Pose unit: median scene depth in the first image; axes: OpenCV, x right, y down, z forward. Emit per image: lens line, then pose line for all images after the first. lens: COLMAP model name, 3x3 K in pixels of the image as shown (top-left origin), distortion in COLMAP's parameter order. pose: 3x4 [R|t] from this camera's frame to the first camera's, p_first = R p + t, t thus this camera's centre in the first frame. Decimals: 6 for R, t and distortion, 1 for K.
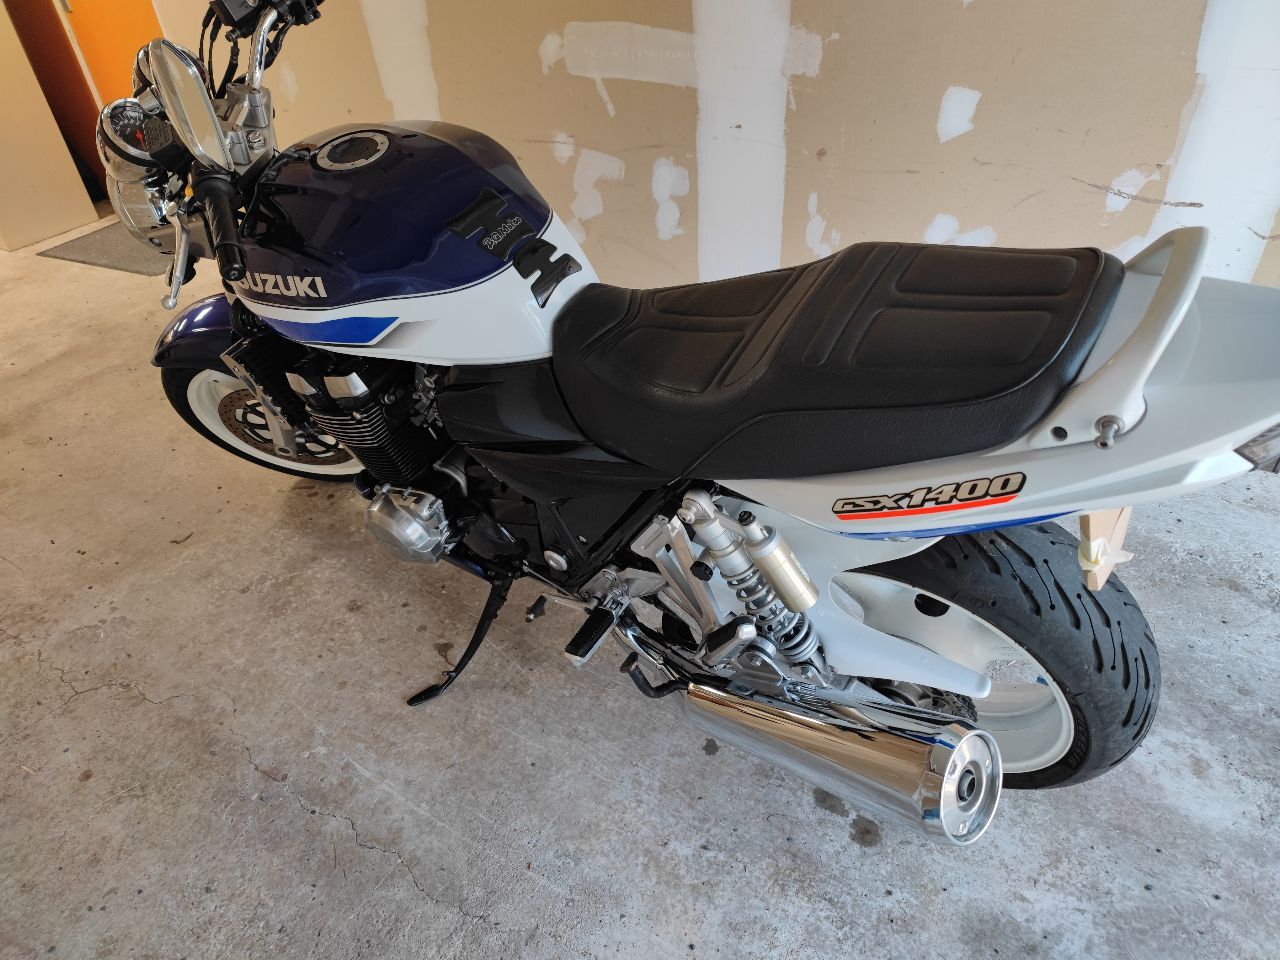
lens RADIAL K [[848.4, 0, 646.6], [0, 848.4, 484.5], [0, 0, 1]] dist [0.075289, -0.055148]
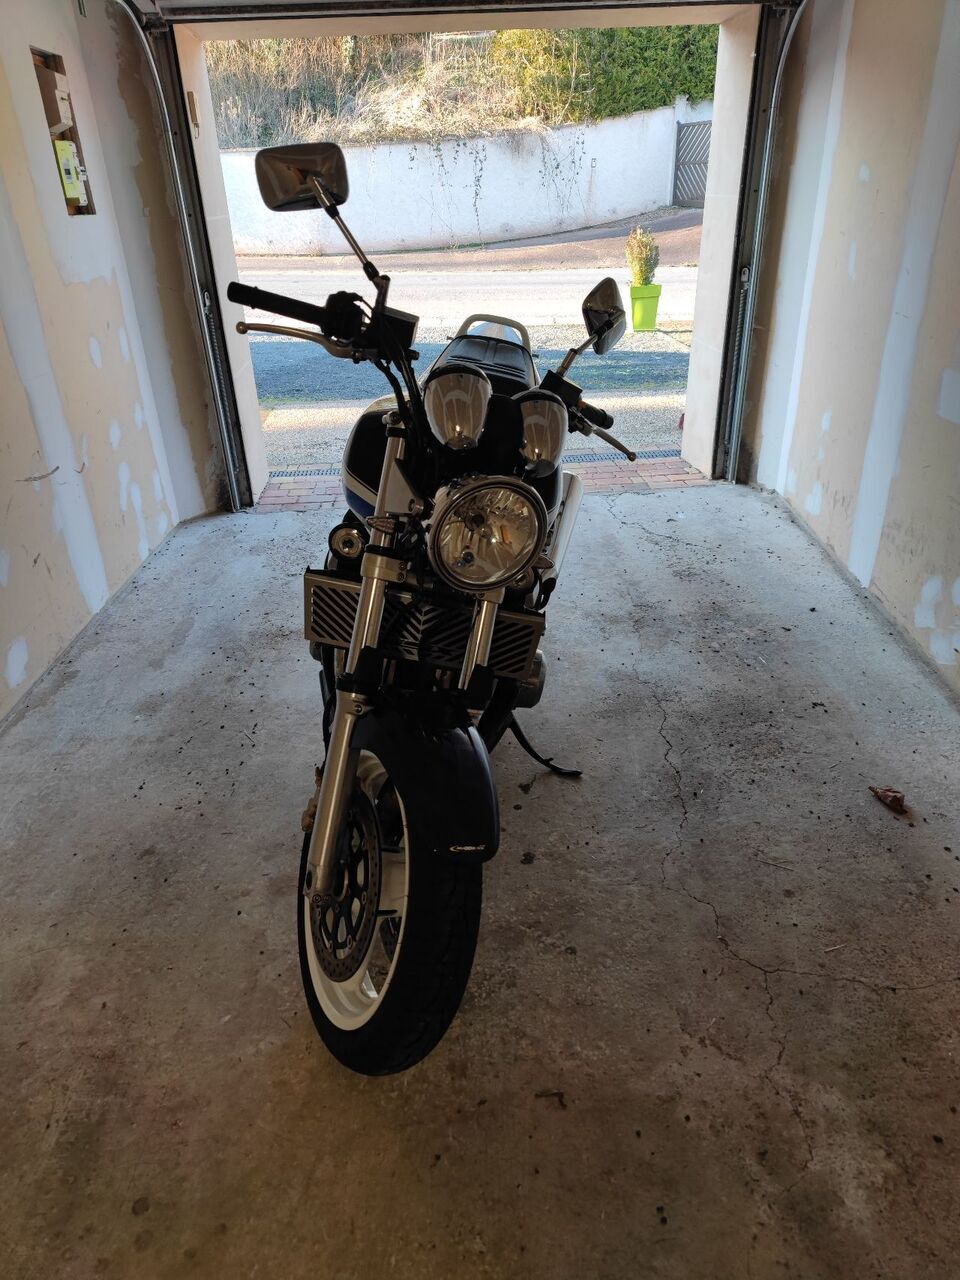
lens RADIAL K [[848.4, 0, 480.6], [0, 848.4, 653.2], [0, 0, 1]] dist [0.075289, -0.055148]
pose [[-0.489550, -0.337179, 0.804146, -1.034905], [0.578982, 0.563883, 0.588911, -0.616293], [-0.652012, 0.753888, -0.080828, 0.926002]]
